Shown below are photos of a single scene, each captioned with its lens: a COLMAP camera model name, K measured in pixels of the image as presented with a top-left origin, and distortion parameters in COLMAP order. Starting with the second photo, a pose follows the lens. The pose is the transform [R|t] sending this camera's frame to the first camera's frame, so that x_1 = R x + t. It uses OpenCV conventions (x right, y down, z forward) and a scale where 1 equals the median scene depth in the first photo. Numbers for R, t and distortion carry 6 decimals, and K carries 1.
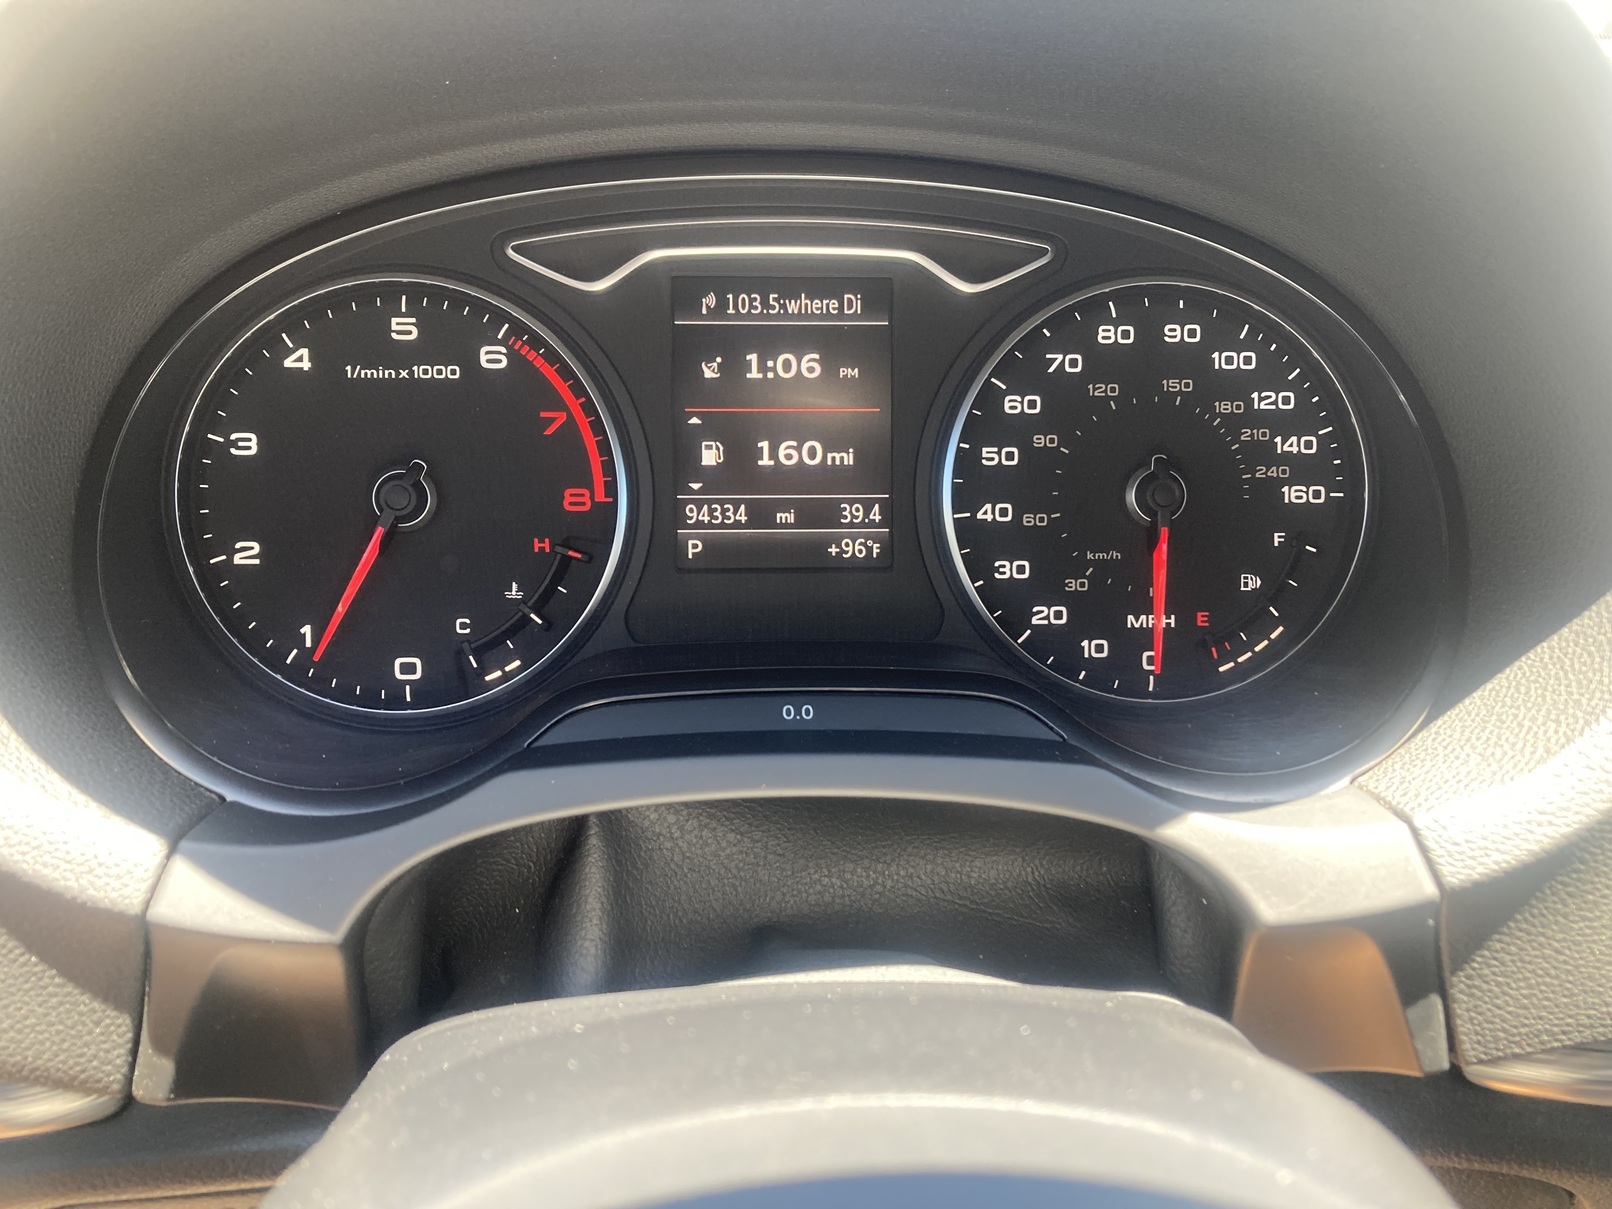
lens RADIAL K [[1334.6, 0, 805.8], [0, 1334.6, 607.7], [0, 0, 1]] dist [0.041262, -0.065243]
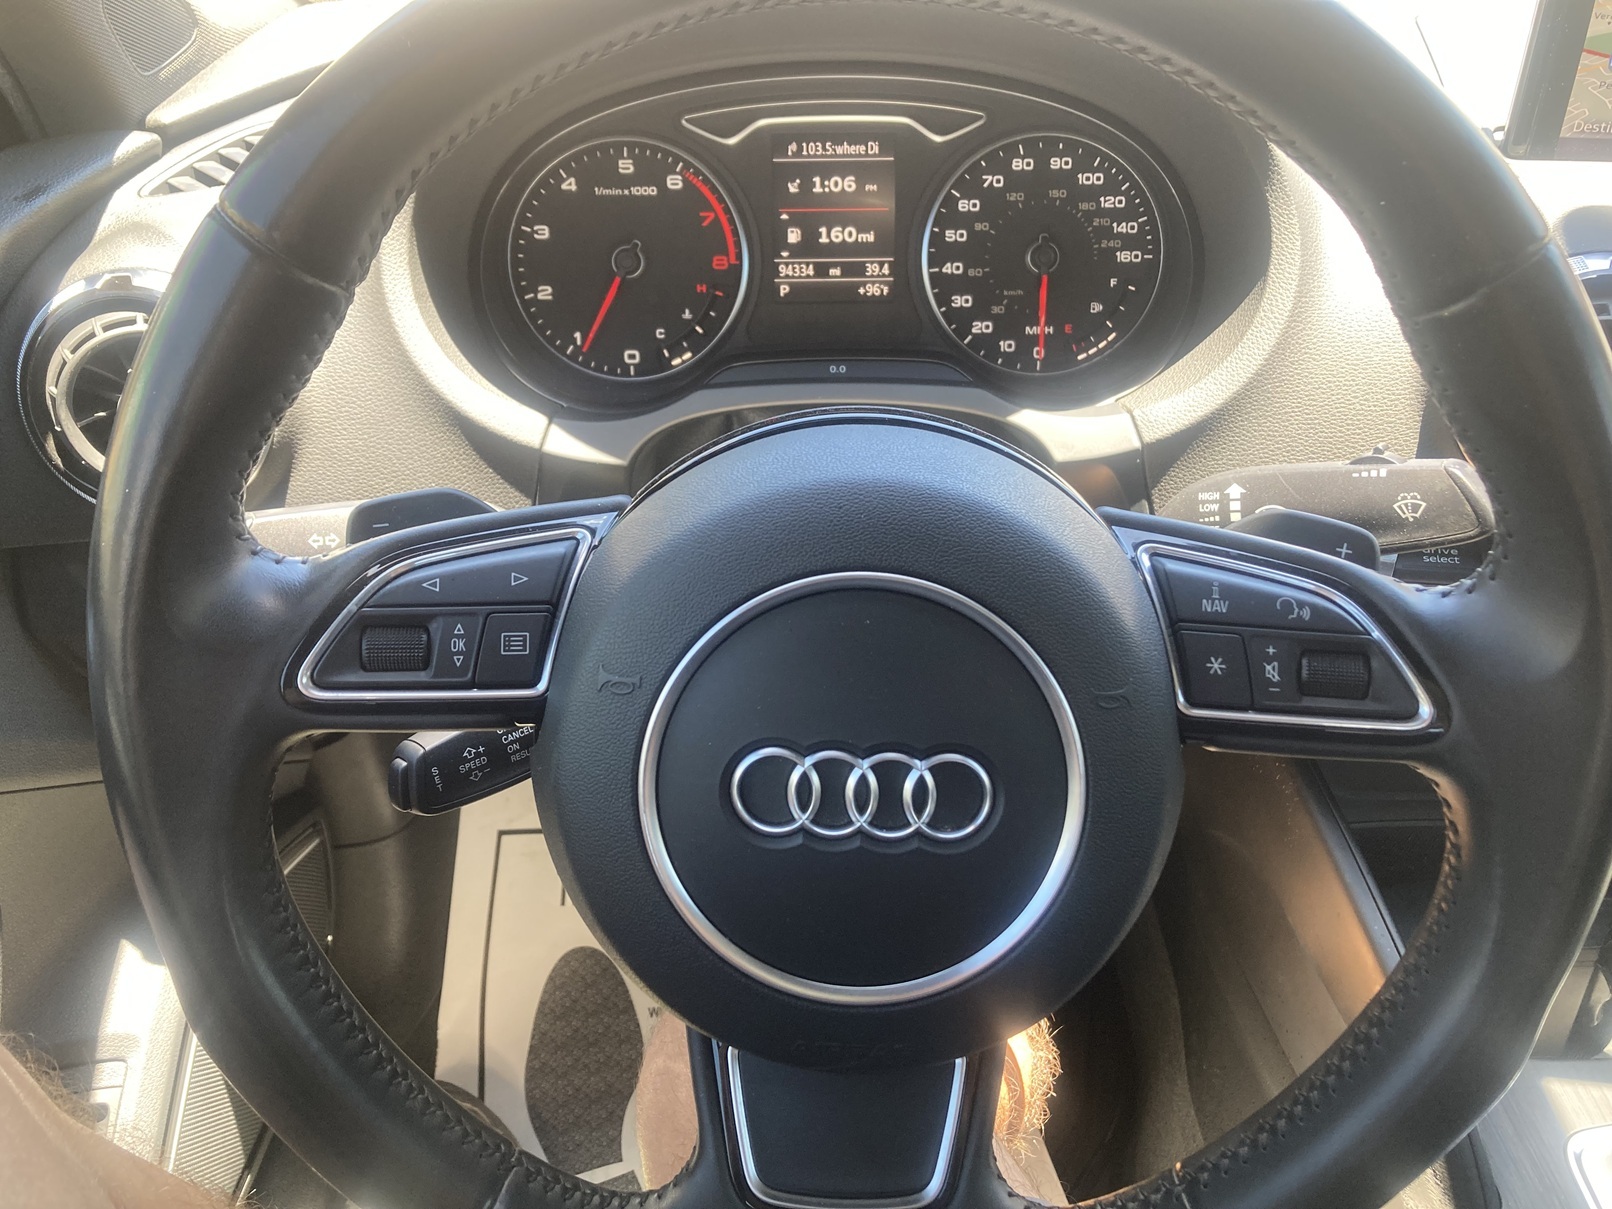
lens RADIAL K [[1334.6, 0, 808.8], [0, 1334.6, 600.2], [0, 0, 1]] dist [0.041262, -0.065243]
pose [[0.998424, 0.006678, -0.055727, 0.052998], [0.001218, 0.990086, 0.140457, 0.117619], [0.056112, -0.140303, 0.988517, -0.850830]]
